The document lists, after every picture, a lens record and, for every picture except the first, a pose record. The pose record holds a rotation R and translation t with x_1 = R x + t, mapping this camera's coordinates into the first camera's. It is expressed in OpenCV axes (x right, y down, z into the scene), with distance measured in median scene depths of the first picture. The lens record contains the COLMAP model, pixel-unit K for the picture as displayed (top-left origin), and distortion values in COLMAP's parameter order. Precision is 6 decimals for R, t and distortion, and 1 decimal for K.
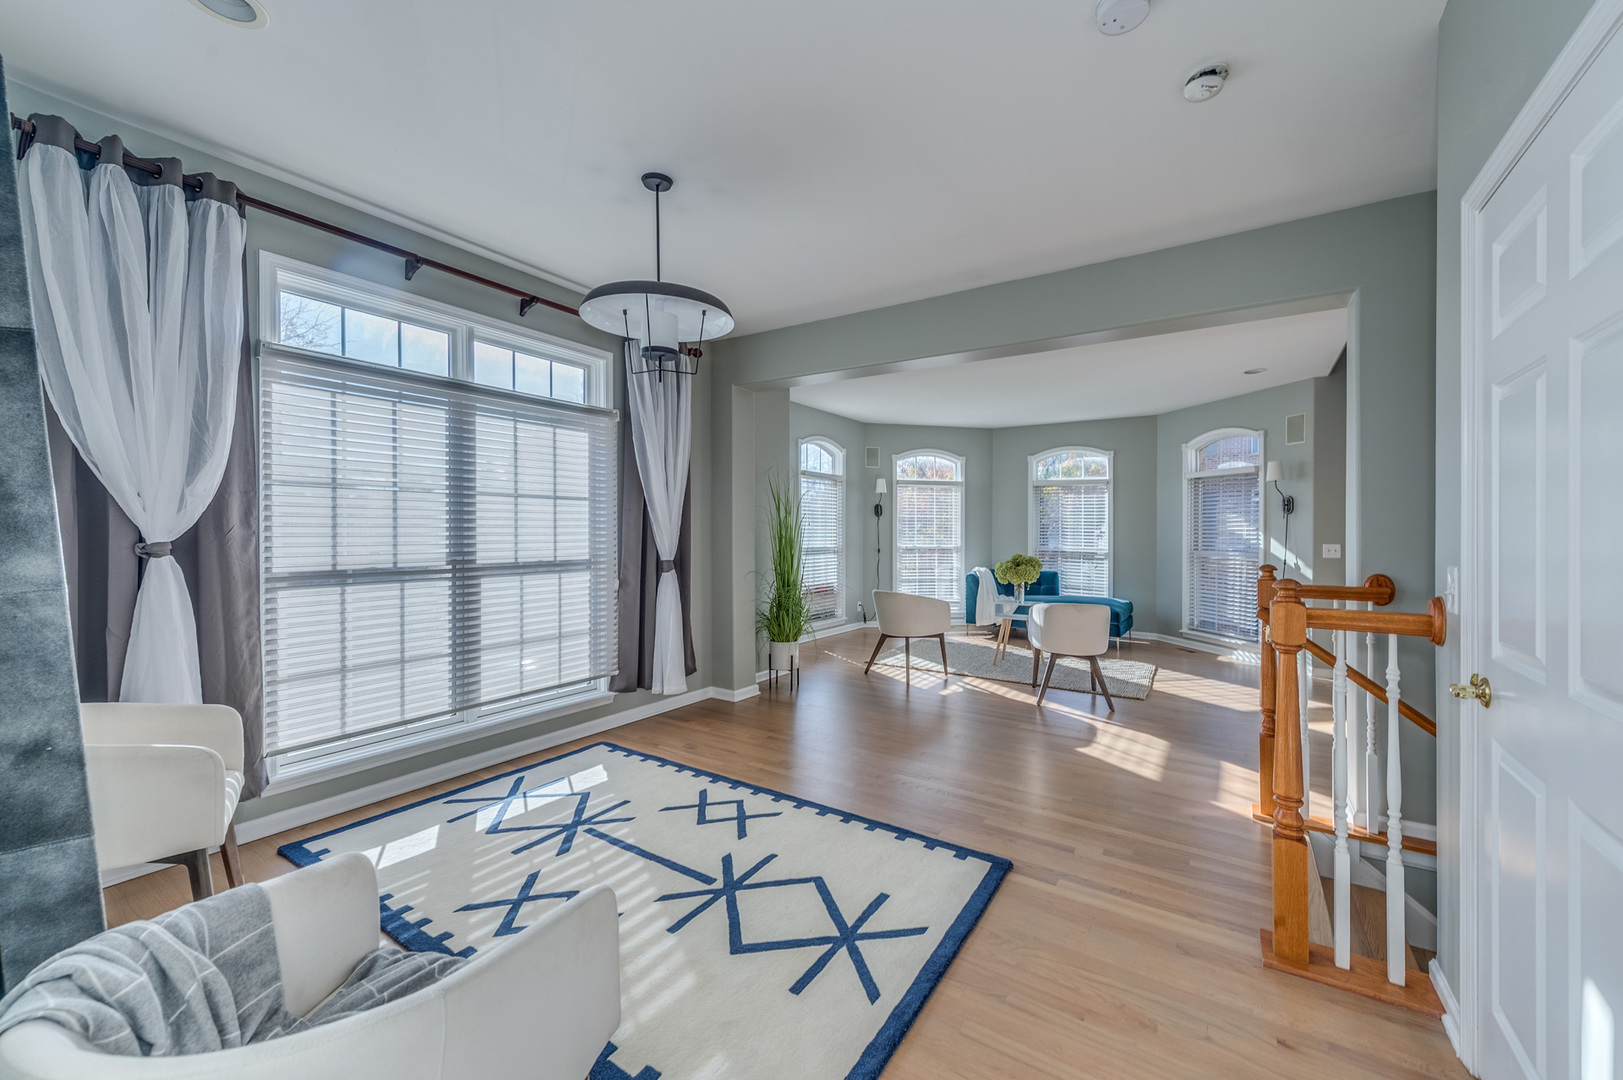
lens RADIAL K [[678.9, 0, 810.4], [0, 678.9, 528.2], [0, 0, 1]] dist [0.012941, -0.000056]
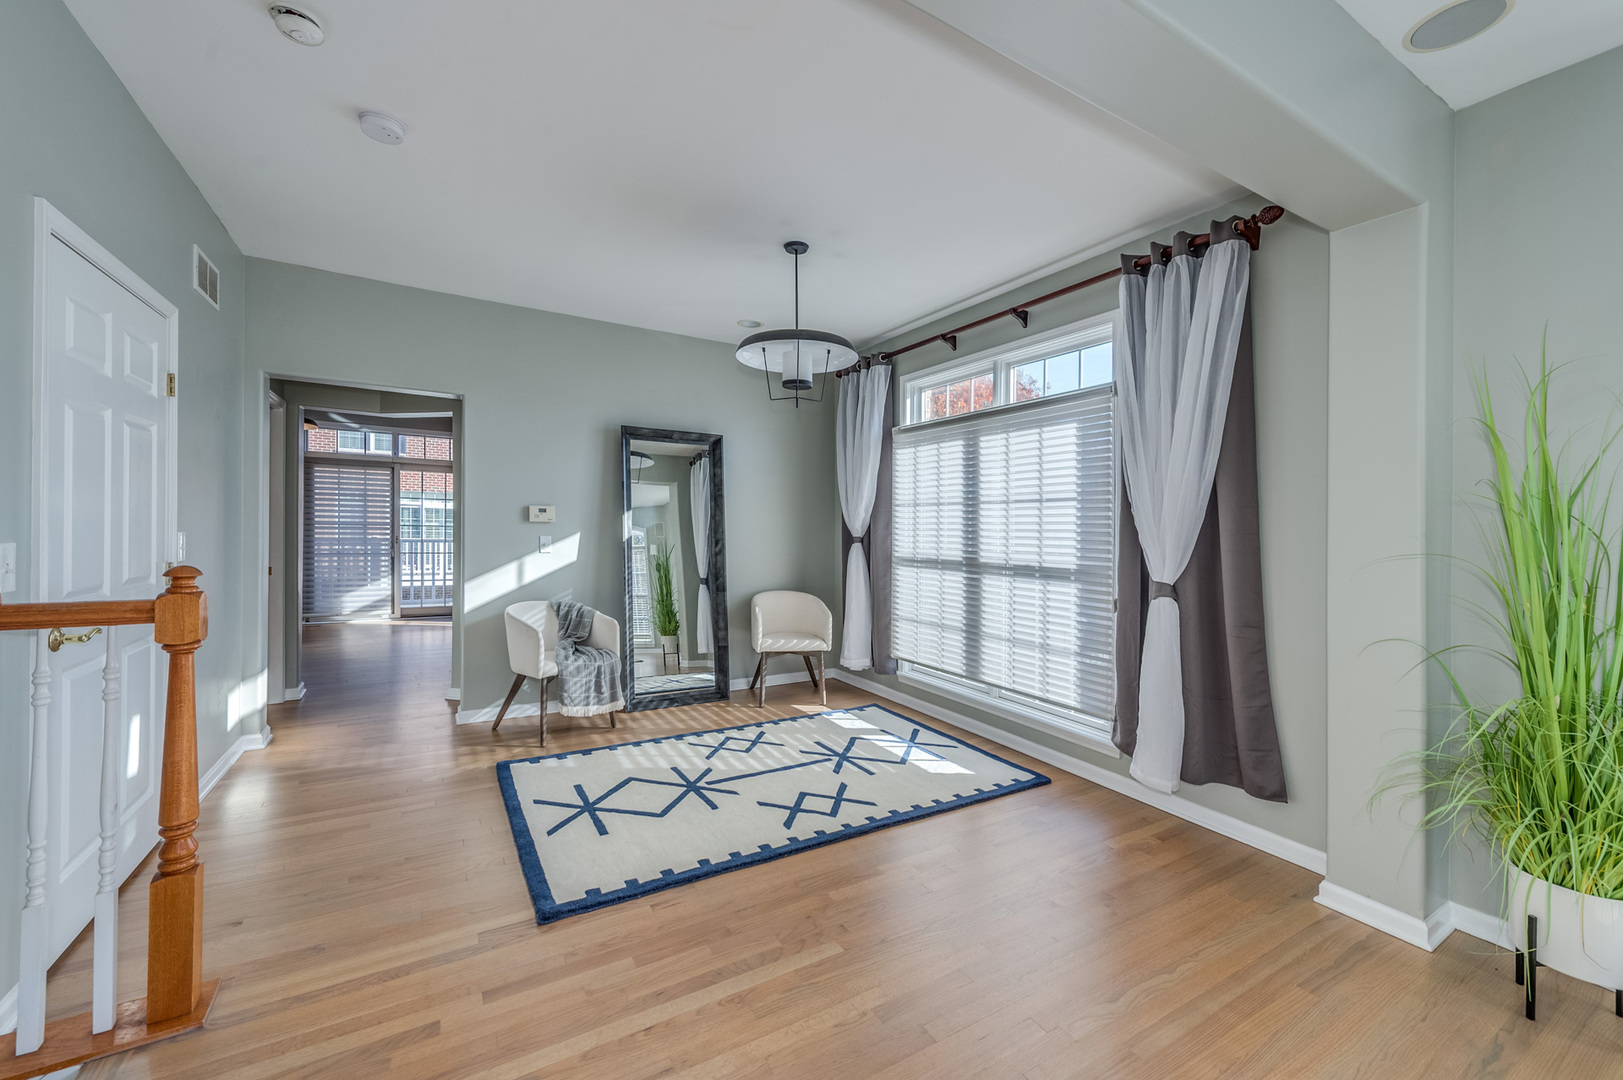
lens RADIAL K [[646.5, 0, 816.9], [0, 646.5, 547.3], [0, 0, 1]] dist [0.014379, -0.006447]
pose [[-0.460348, 0.008345, -0.887699, 0.752132], [-0.024738, 0.999447, 0.022224, 0.010301], [0.887394, 0.032191, -0.459887, 1.479651]]
